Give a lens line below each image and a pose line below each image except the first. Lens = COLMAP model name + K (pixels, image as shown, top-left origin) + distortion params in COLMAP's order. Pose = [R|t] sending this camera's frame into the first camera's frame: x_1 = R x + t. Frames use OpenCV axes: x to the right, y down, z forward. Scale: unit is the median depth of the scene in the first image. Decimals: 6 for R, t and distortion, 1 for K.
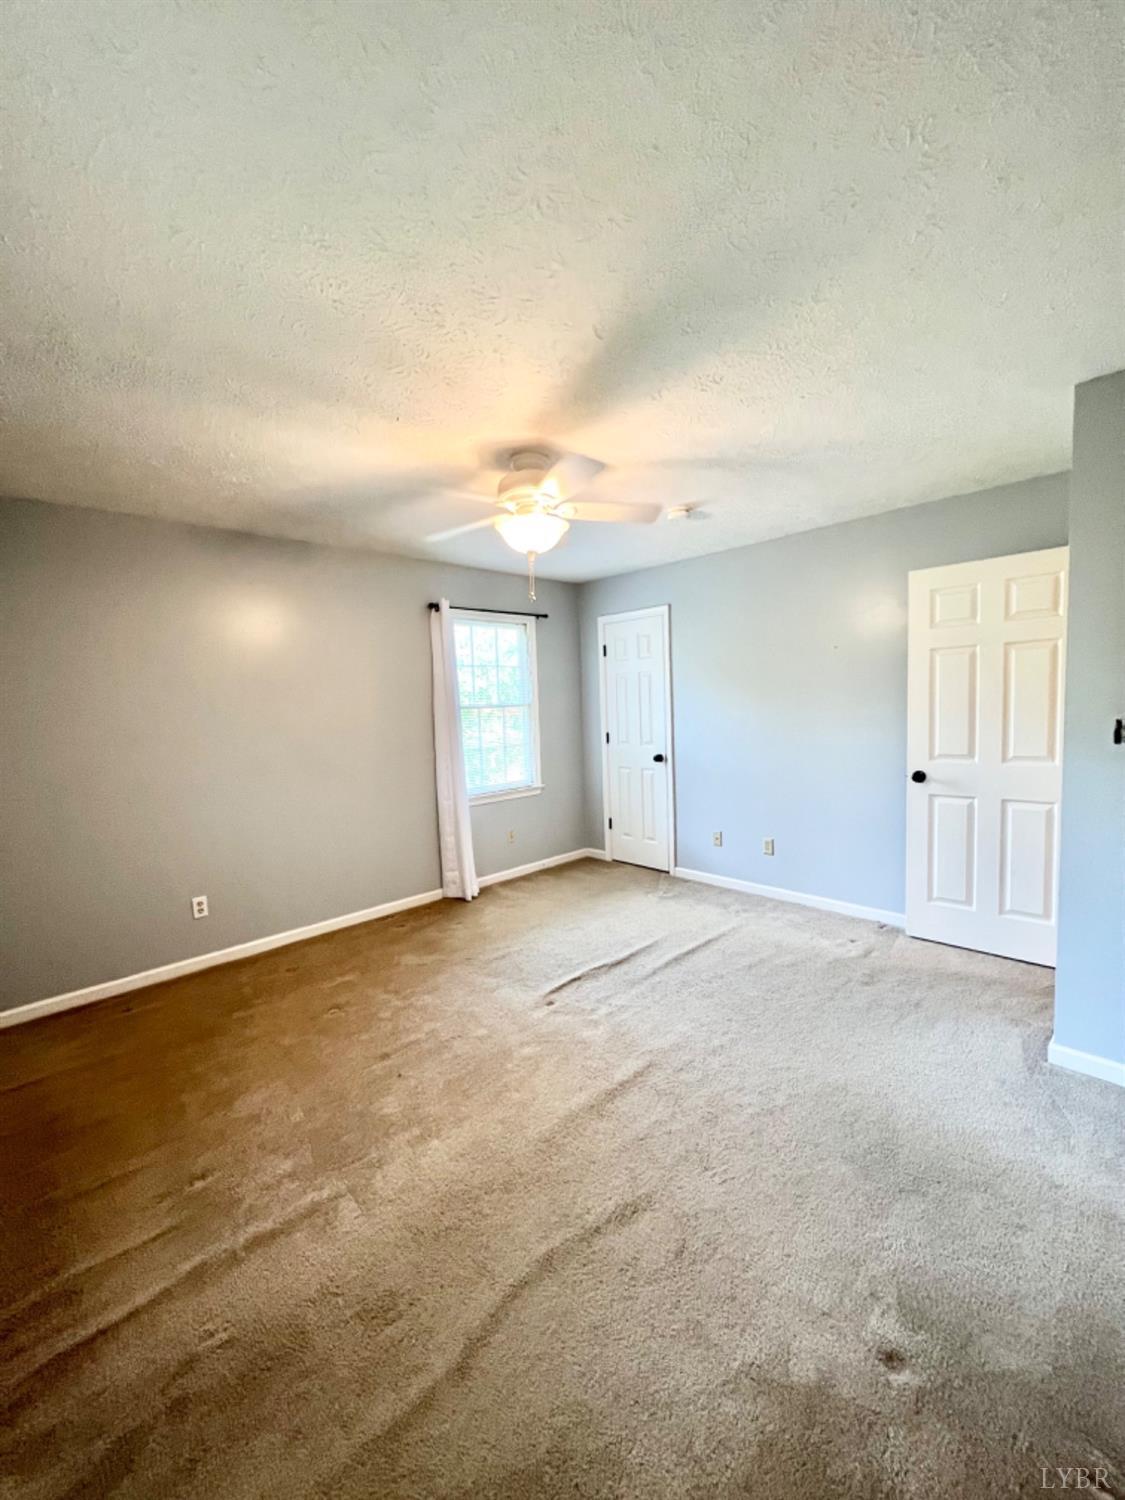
lens RADIAL K [[597.3, 0, 562.5], [0, 597.3, 750.0], [0, 0, 1]] dist [-0.003492, 0.000407]
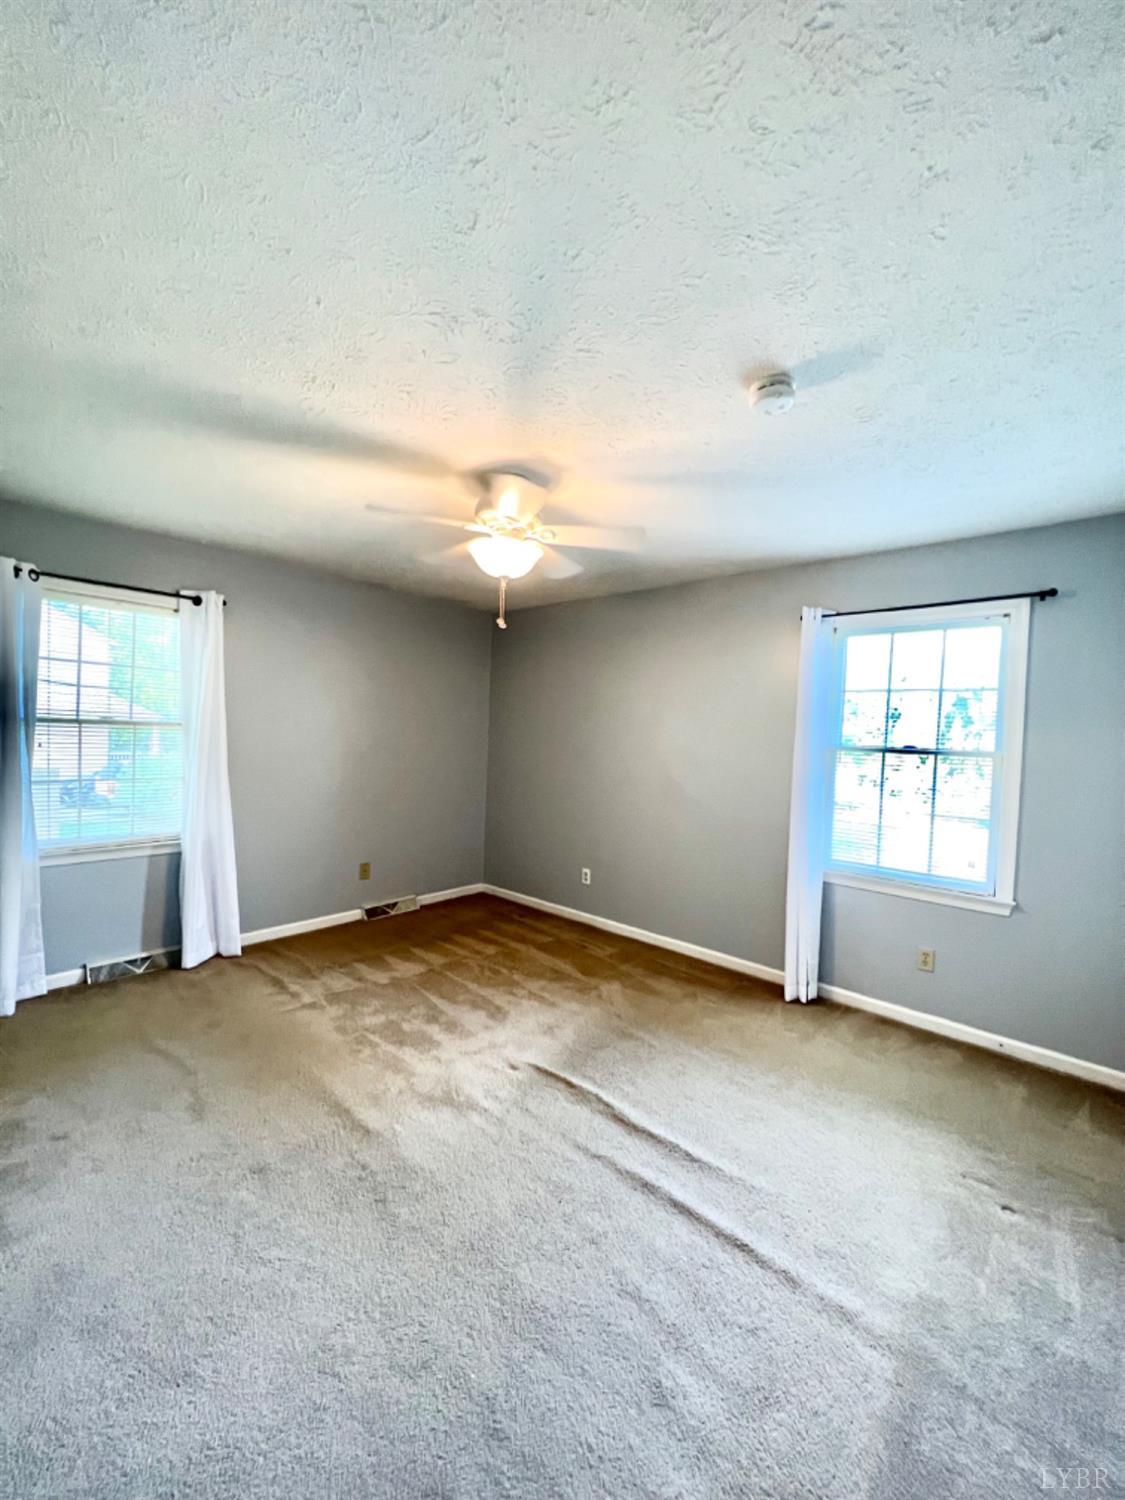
lens RADIAL K [[597.3, 0, 562.5], [0, 597.3, 750.0], [0, 0, 1]] dist [-0.003492, 0.000407]
pose [[0.076323, 0.067501, -0.994796, 0.720641], [-0.121762, 0.990870, 0.057893, -0.093332], [0.989621, 0.116709, 0.083846, 0.803549]]
